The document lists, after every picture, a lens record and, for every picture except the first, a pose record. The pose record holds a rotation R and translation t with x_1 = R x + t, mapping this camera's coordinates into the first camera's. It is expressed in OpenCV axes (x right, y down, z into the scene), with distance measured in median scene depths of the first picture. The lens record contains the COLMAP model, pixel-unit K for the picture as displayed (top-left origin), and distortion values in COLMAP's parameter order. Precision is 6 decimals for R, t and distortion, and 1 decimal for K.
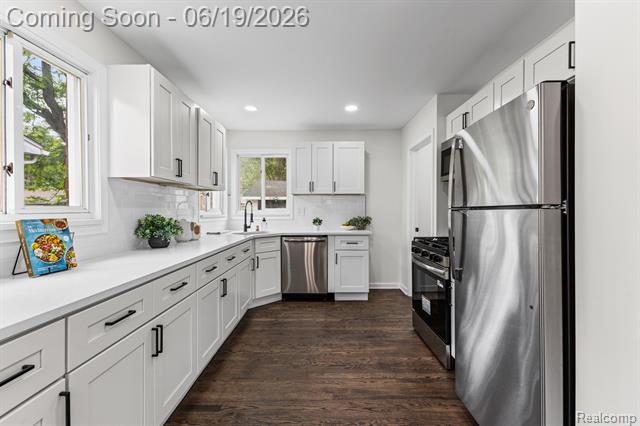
lens RADIAL K [[275.9, 0, 324.9], [0, 275.9, 211.1], [0, 0, 1]] dist [0.006367, 0.000402]
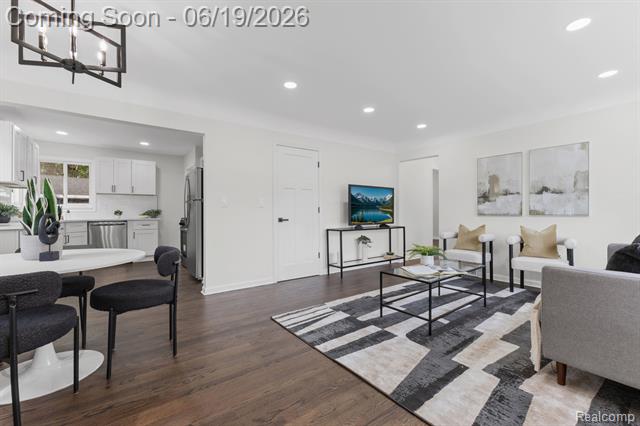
lens RADIAL K [[275.9, 0, 318.0], [0, 275.9, 209.3], [0, 0, 1]] dist [0.006367, 0.000402]
pose [[0.812250, -0.000544, 0.583309, -0.044438], [0.010250, 0.999858, -0.013341, 0.093818], [-0.583219, 0.016815, 0.812141, -1.477804]]
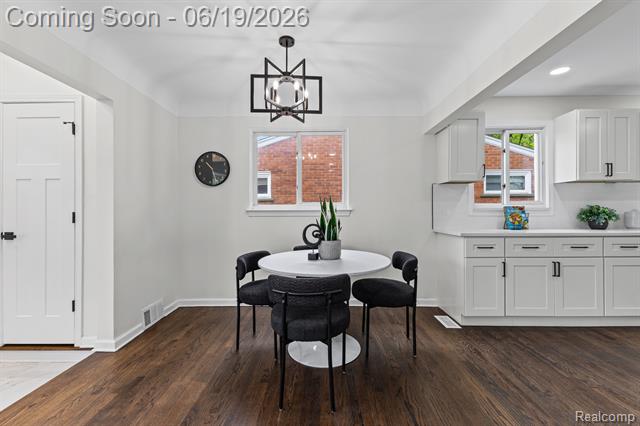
lens RADIAL K [[275.9, 0, 319.4], [0, 275.9, 211.5], [0, 0, 1]] dist [0.006367, 0.000402]
pose [[-0.013856, -0.001717, -0.999903, 0.812833], [0.002585, 0.999995, -0.001753, 0.043292], [0.999901, -0.002609, -0.013851, -0.367997]]
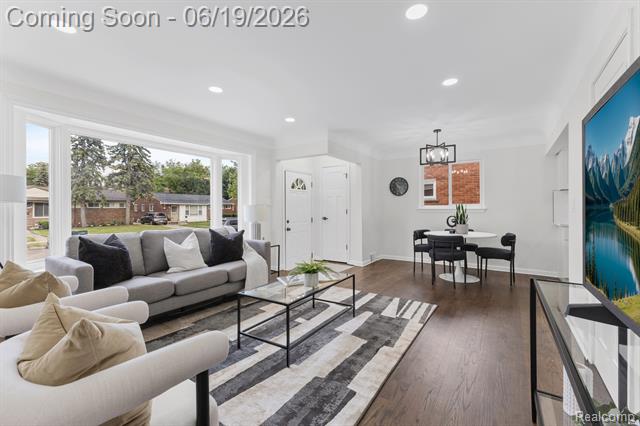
lens RADIAL K [[275.9, 0, 323.0], [0, 275.9, 207.9], [0, 0, 1]] dist [0.006367, 0.000402]
pose [[-0.560119, -0.007984, -0.828373, 2.040474], [-0.000592, 0.999957, -0.009237, 0.048851], [0.828412, -0.004684, -0.560100, -0.047192]]
